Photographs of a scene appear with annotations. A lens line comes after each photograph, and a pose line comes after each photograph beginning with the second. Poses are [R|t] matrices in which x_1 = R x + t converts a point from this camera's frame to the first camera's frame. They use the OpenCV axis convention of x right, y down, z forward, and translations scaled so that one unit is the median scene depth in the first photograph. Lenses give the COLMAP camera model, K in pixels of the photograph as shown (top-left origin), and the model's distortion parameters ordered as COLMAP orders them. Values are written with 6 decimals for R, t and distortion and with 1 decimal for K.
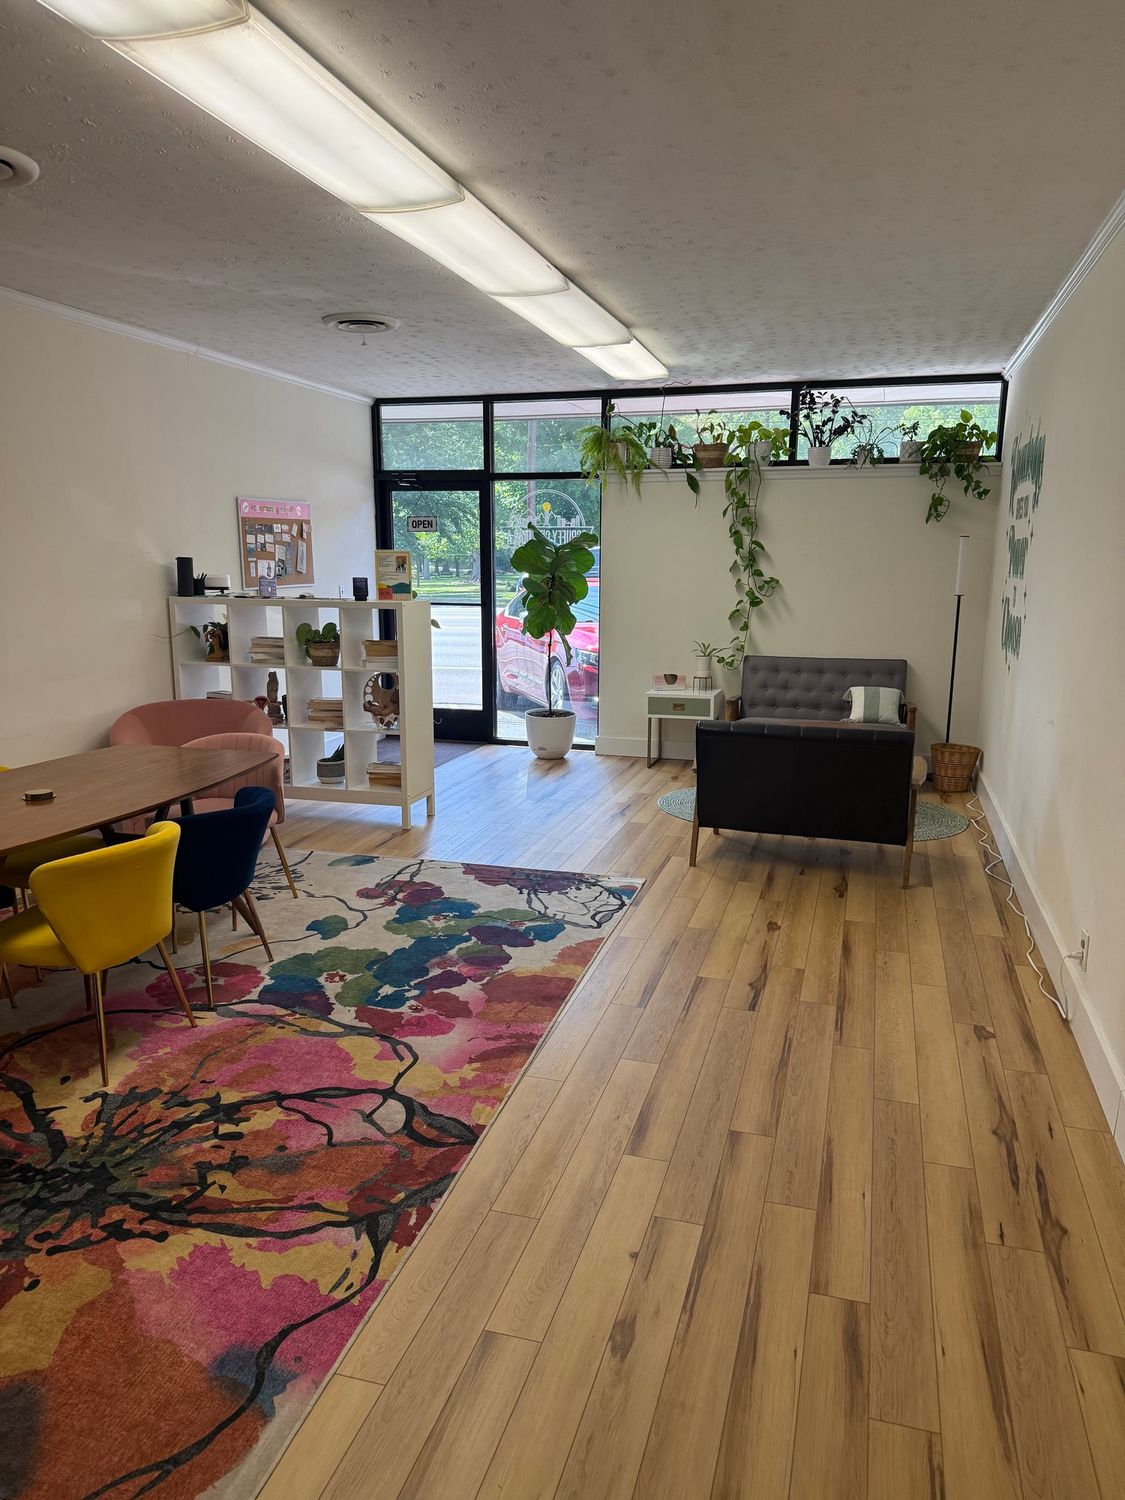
lens RADIAL K [[1048.2, 0, 564.1], [0, 1048.2, 752.2], [0, 0, 1]] dist [0.003830, -0.004865]
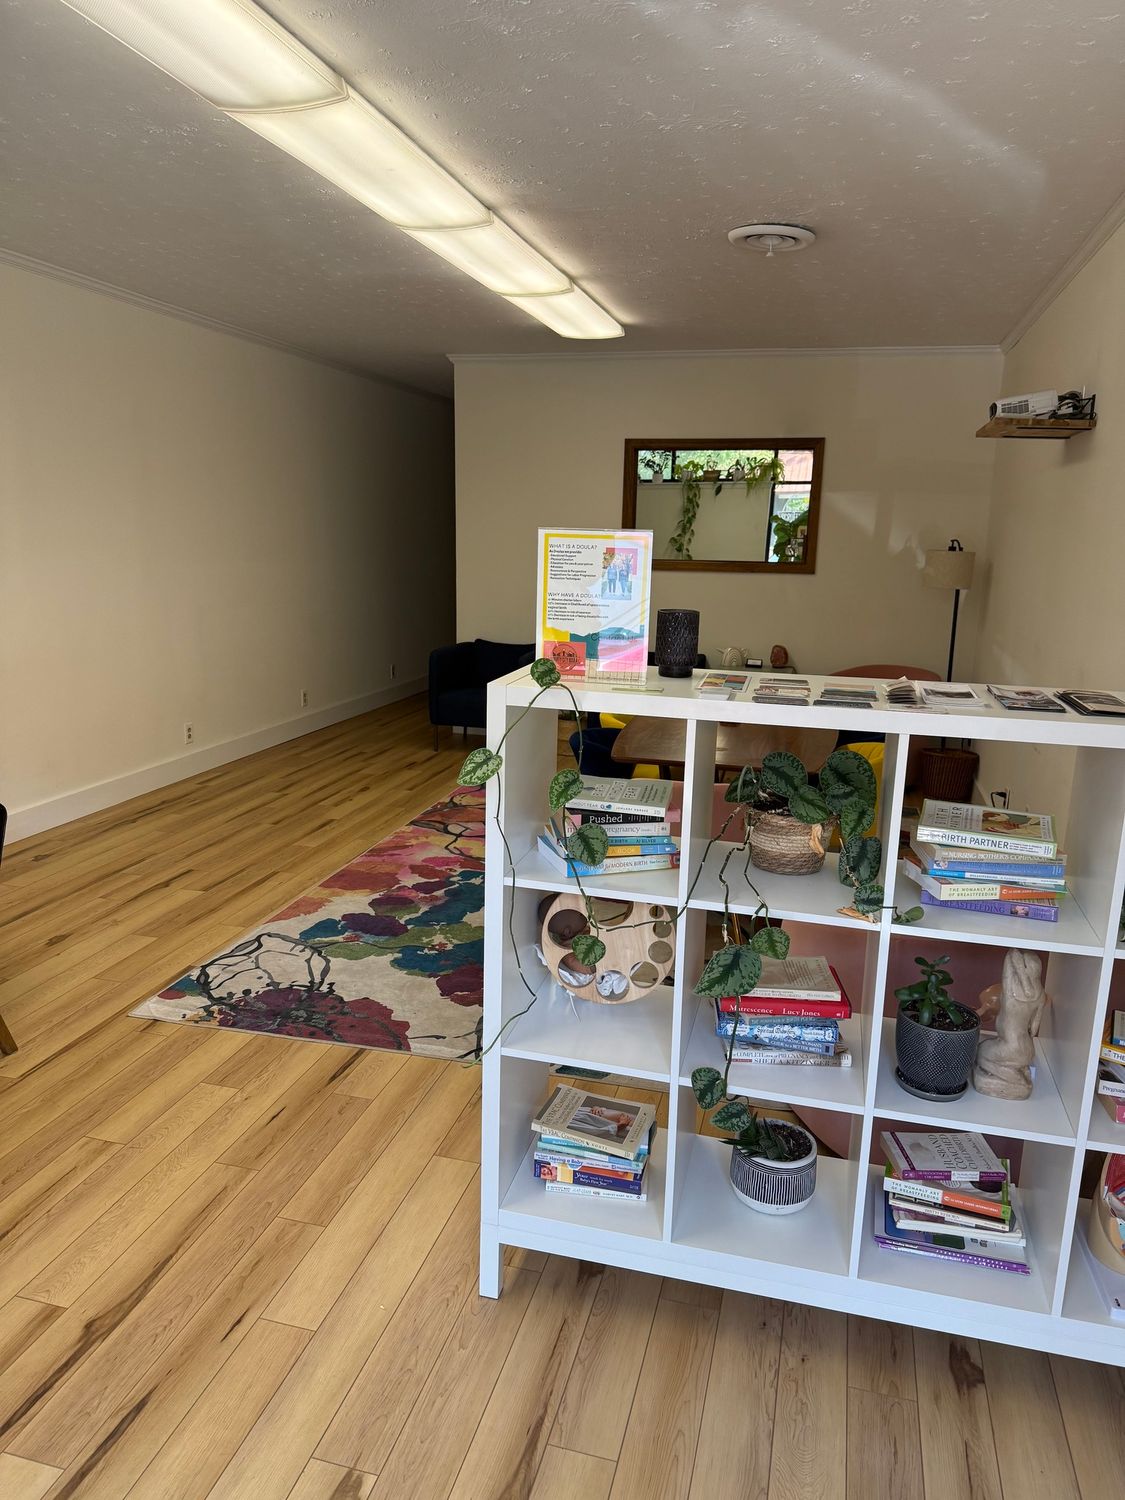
lens RADIAL K [[1048.2, 0, 560.8], [0, 1048.2, 750.7], [0, 0, 1]] dist [0.003830, -0.004865]
pose [[-0.999102, -0.024399, -0.034628, -0.200687], [-0.035870, 0.922144, 0.385181, -0.355933], [0.022534, 0.386078, -0.922191, 1.887049]]
